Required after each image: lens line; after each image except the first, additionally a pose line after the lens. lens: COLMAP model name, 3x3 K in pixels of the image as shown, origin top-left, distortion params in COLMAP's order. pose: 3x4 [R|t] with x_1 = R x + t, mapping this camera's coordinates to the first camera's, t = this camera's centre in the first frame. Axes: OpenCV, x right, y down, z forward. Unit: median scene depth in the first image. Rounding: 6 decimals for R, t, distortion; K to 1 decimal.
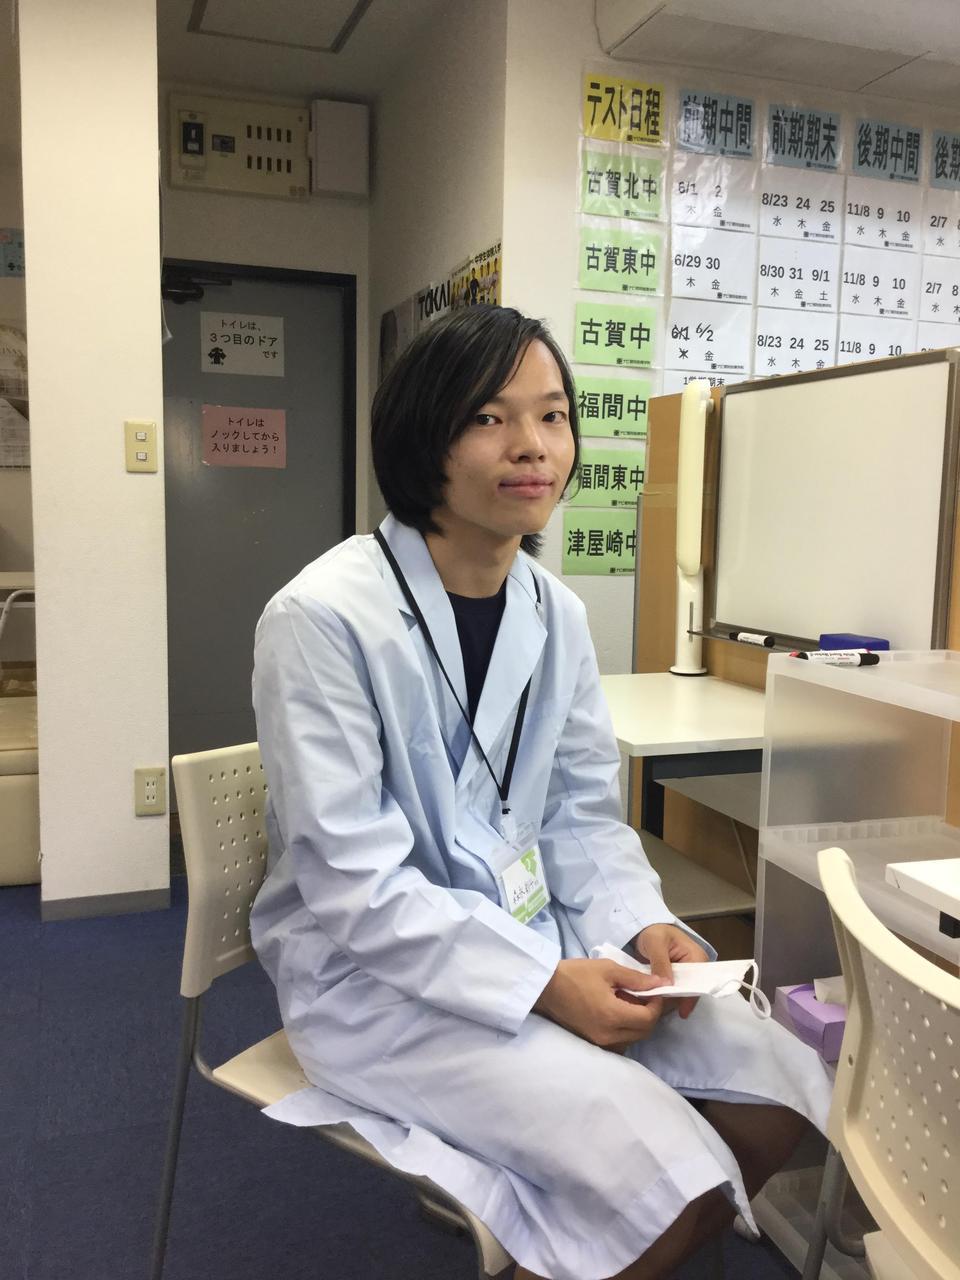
lens RADIAL K [[1144.6, 0, 473.1], [0, 1144.6, 650.1], [0, 0, 1]] dist [0.082397, -0.181149]
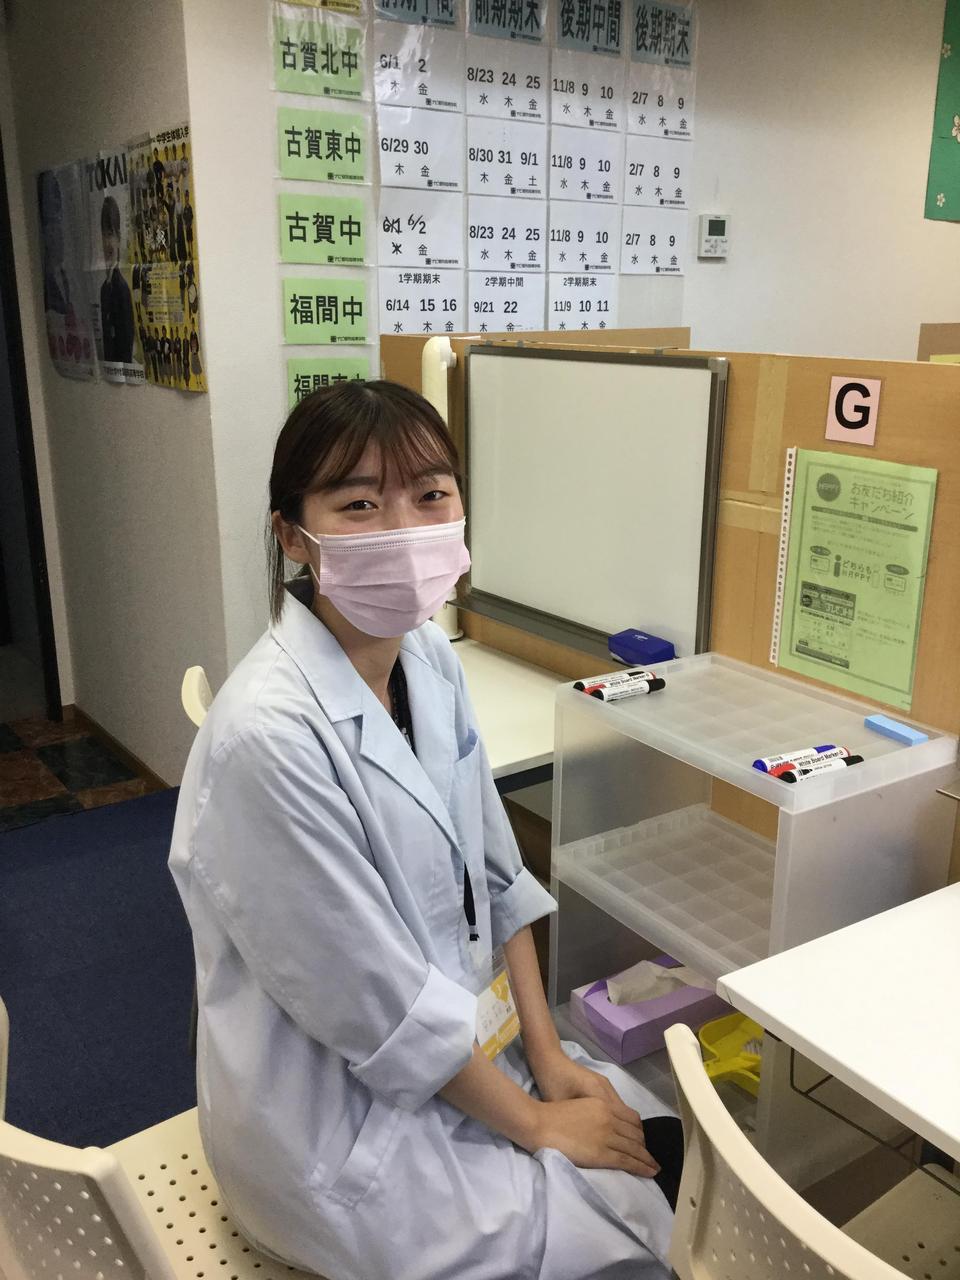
lens RADIAL K [[1144.6, 0, 484.1], [0, 1144.6, 653.3], [0, 0, 1]] dist [0.082397, -0.181149]
pose [[0.958998, -0.098260, 0.265833, -0.031378], [0.050240, 0.982059, 0.181758, -0.102775], [-0.278924, -0.160950, 0.946729, 0.040176]]
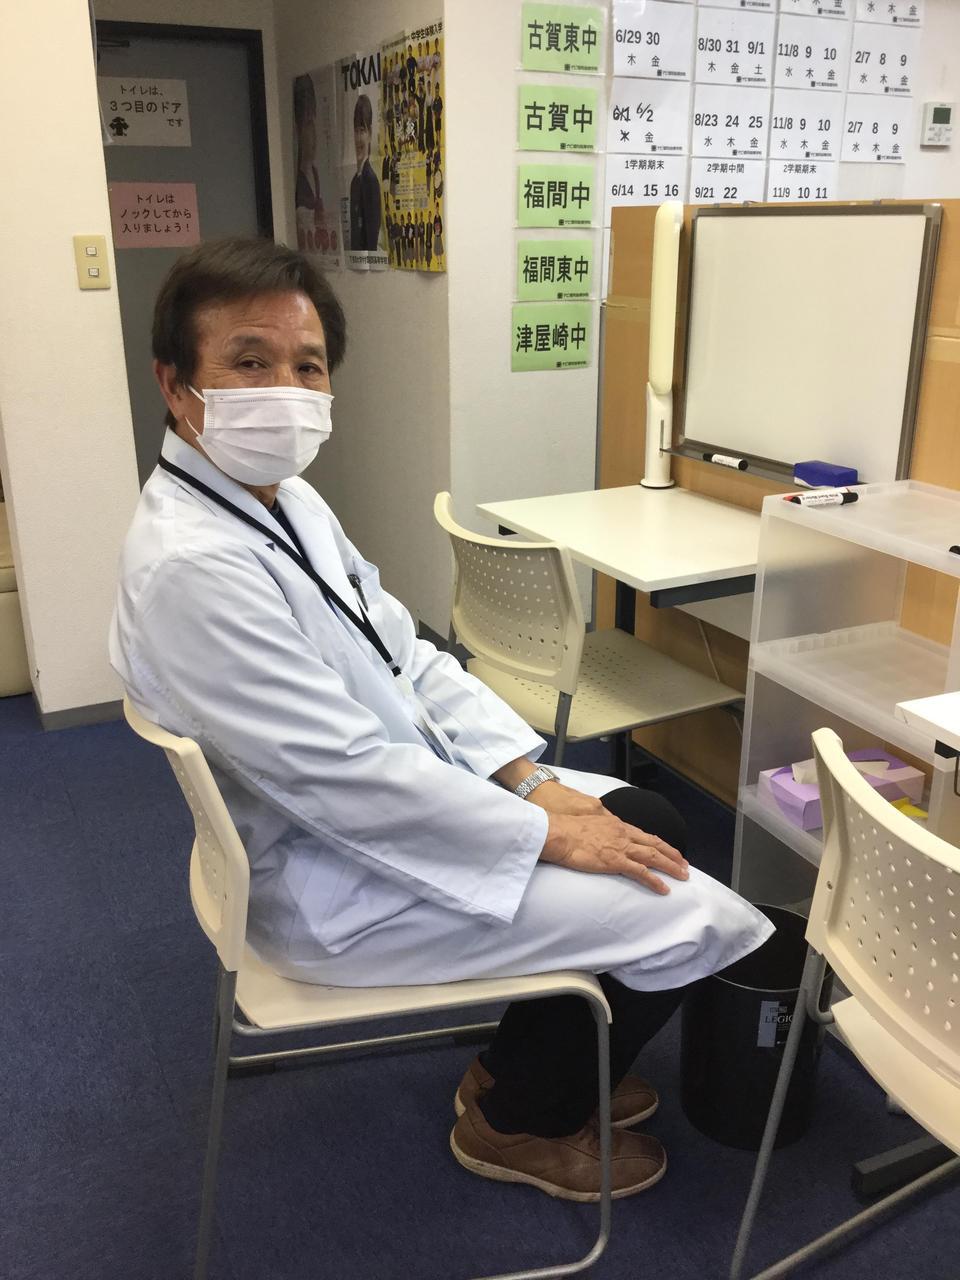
lens RADIAL K [[1144.6, 0, 475.3], [0, 1144.6, 651.9], [0, 0, 1]] dist [0.082397, -0.181149]
pose [[0.993098, -0.062568, 0.099205, -0.073368], [0.038329, 0.972515, 0.229664, -0.059229], [-0.110848, -0.224276, 0.968201, -0.051608]]
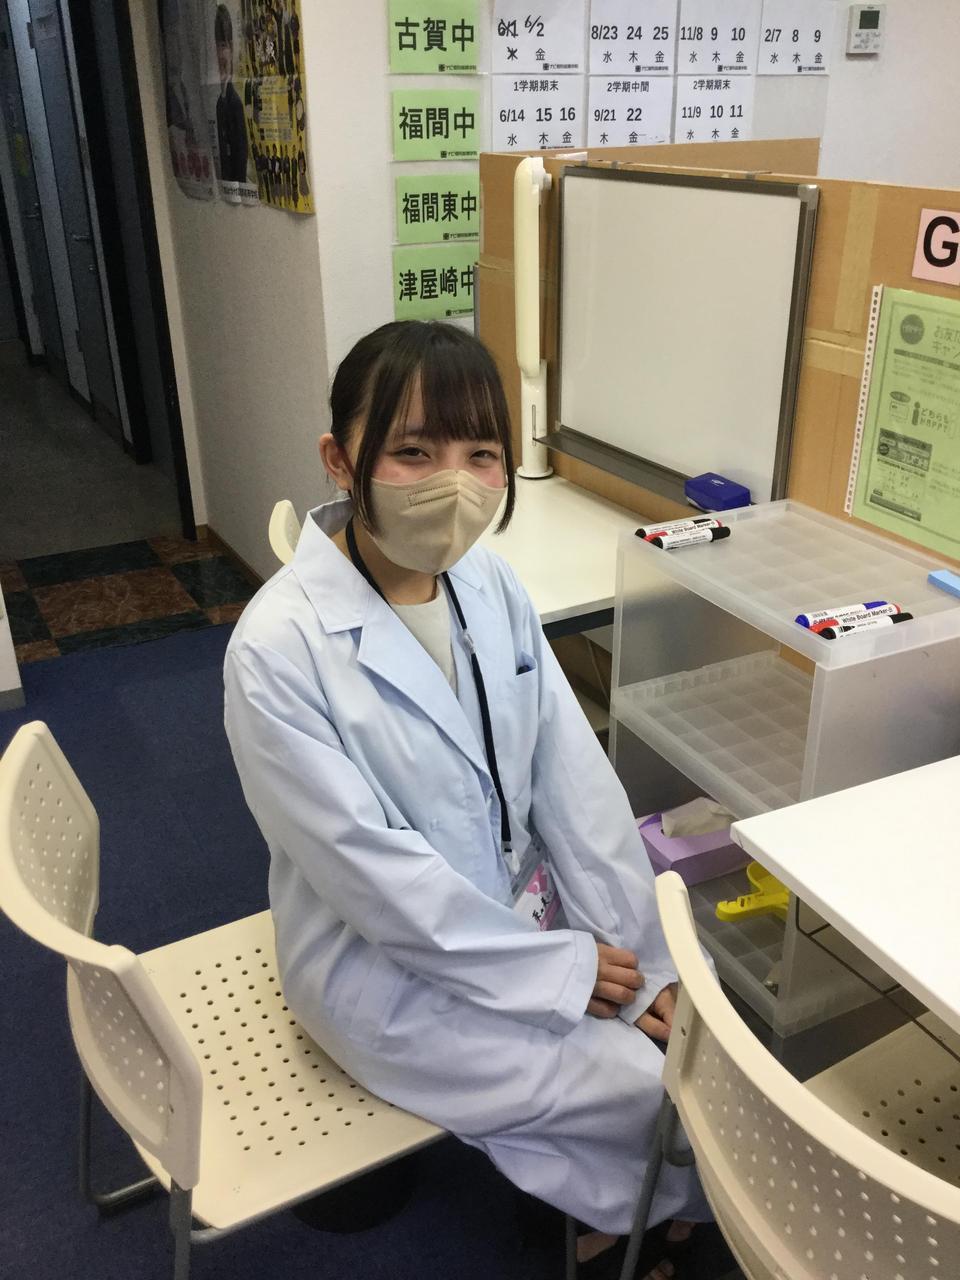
lens RADIAL K [[1144.6, 0, 480.1], [0, 1144.6, 655.2], [0, 0, 1]] dist [0.082397, -0.181149]
pose [[0.987240, -0.098247, 0.125318, 0.000959], [0.052677, 0.944167, 0.325229, -0.111976], [-0.150274, -0.314477, 0.937295, 0.022445]]
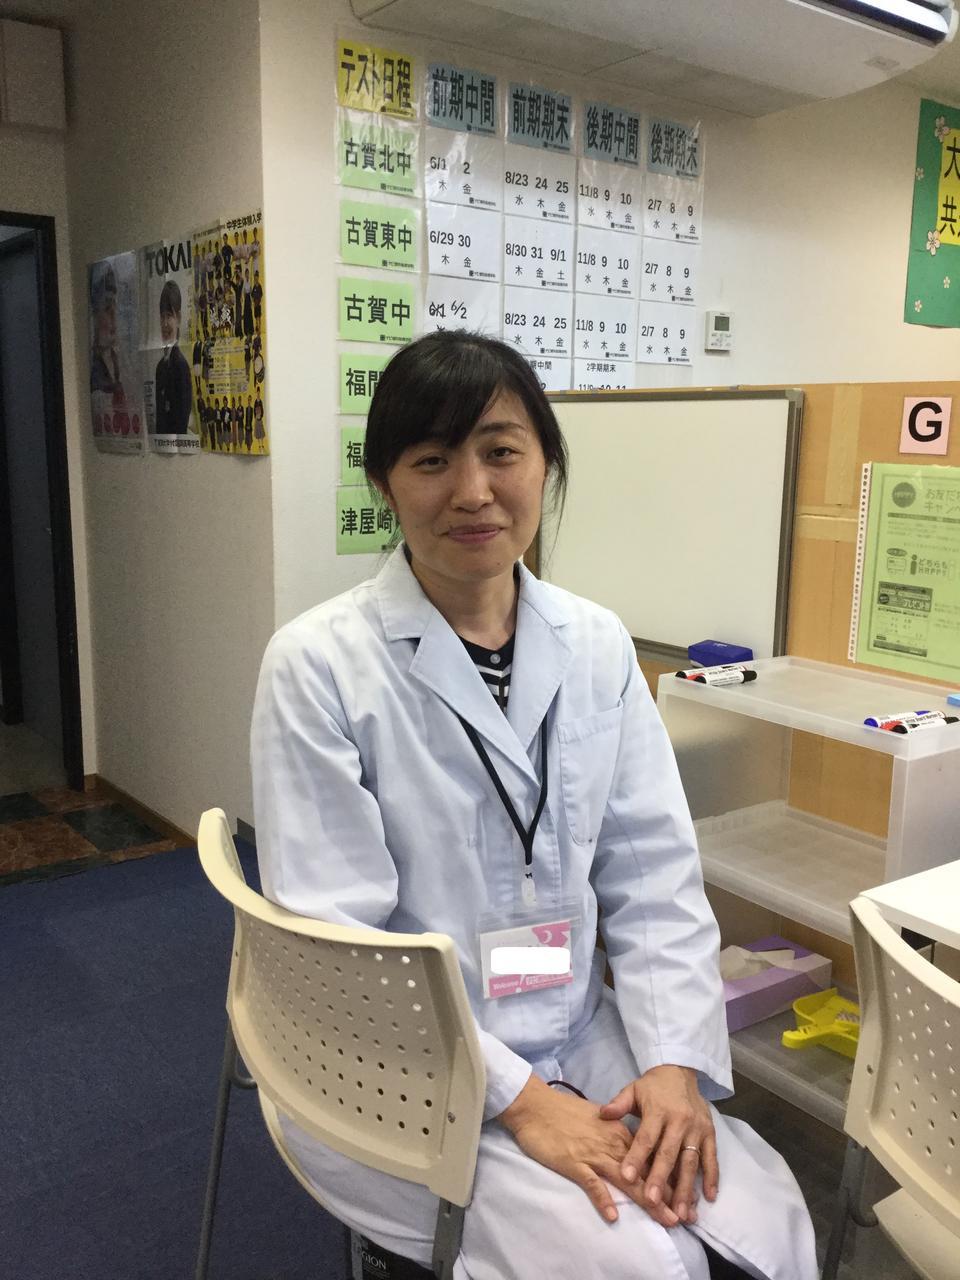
lens RADIAL K [[1144.6, 0, 482.3], [0, 1144.6, 653.9], [0, 0, 1]] dist [0.082397, -0.181149]
pose [[0.948269, -0.067821, 0.310138, -0.118516], [0.044380, 0.995641, 0.082029, -0.056203], [-0.314350, -0.064022, 0.947146, 0.010042]]
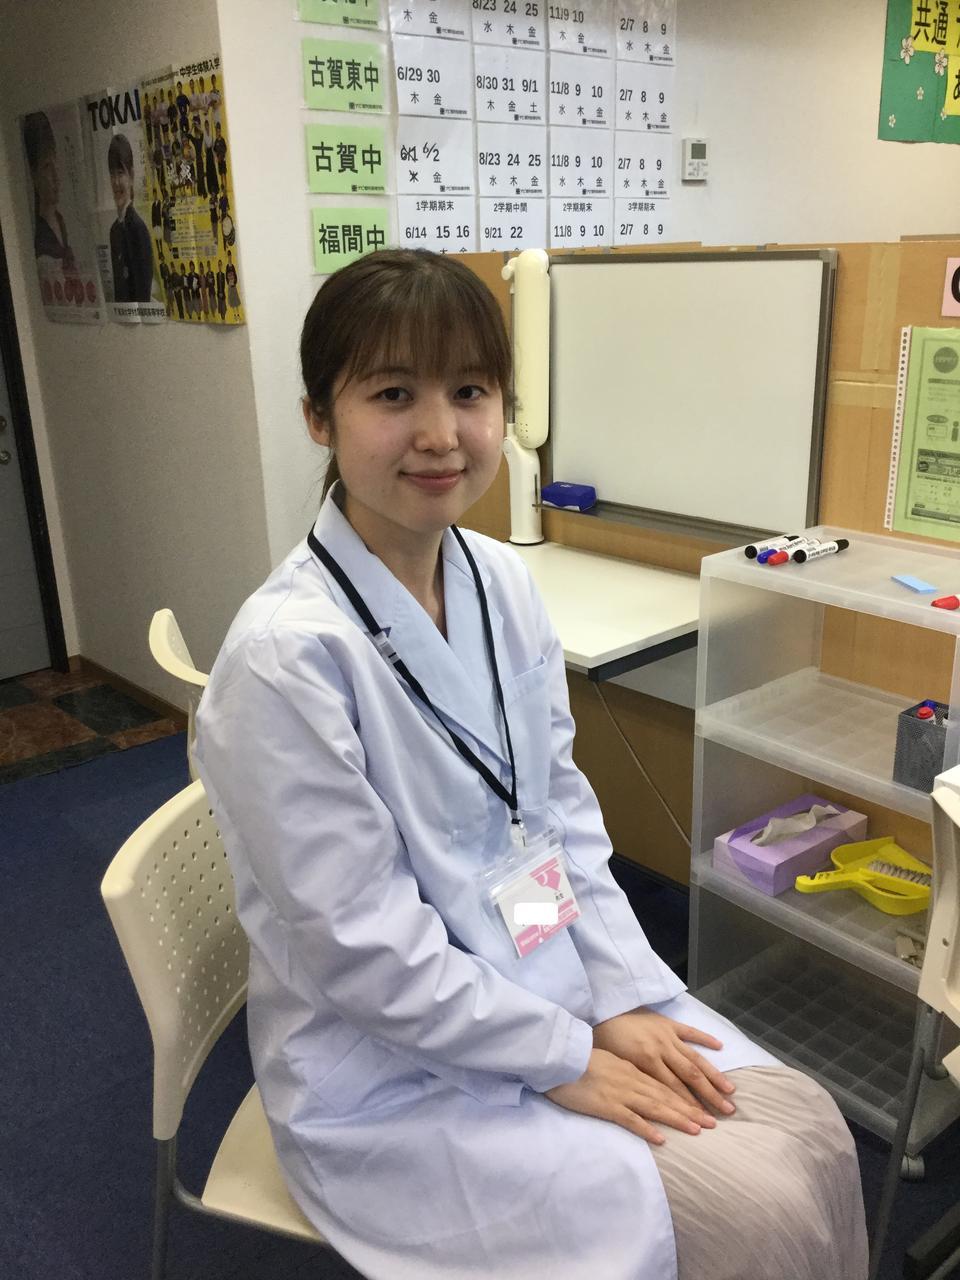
lens RADIAL K [[1144.6, 0, 480.9], [0, 1144.6, 650.7], [0, 0, 1]] dist [0.082397, -0.181149]
pose [[0.927053, -0.167426, 0.335471, -0.155989], [0.094321, 0.970125, 0.223519, -0.085802], [-0.362871, -0.175572, 0.915150, 0.033097]]
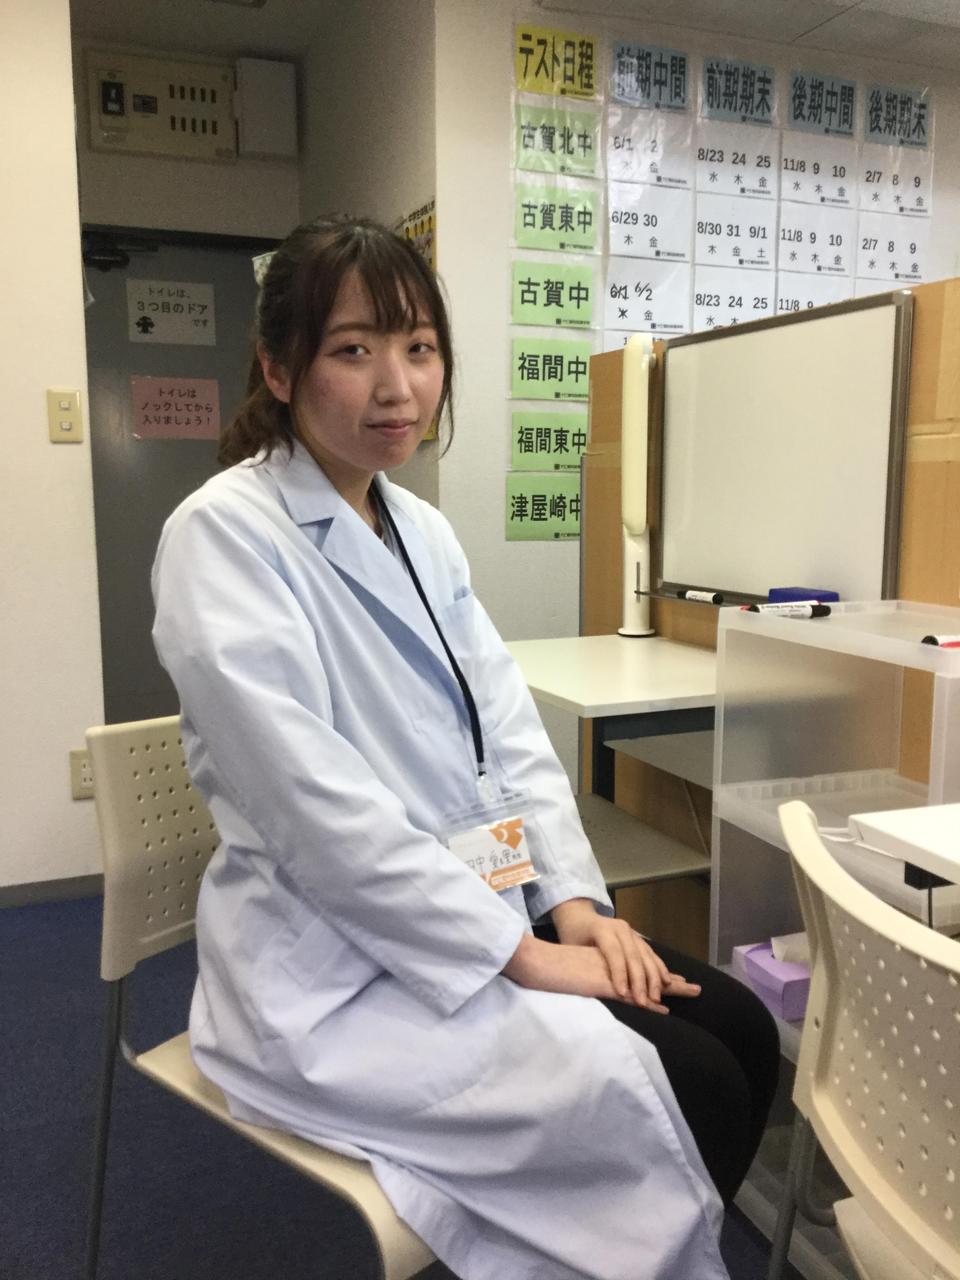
lens RADIAL K [[1144.6, 0, 475.0], [0, 1144.6, 648.1], [0, 0, 1]] dist [0.082397, -0.181149]
pose [[0.998463, -0.027355, 0.048200, 0.001063], [0.026405, 0.999446, 0.020238, 0.005778], [-0.048727, -0.018934, 0.998633, 0.017341]]
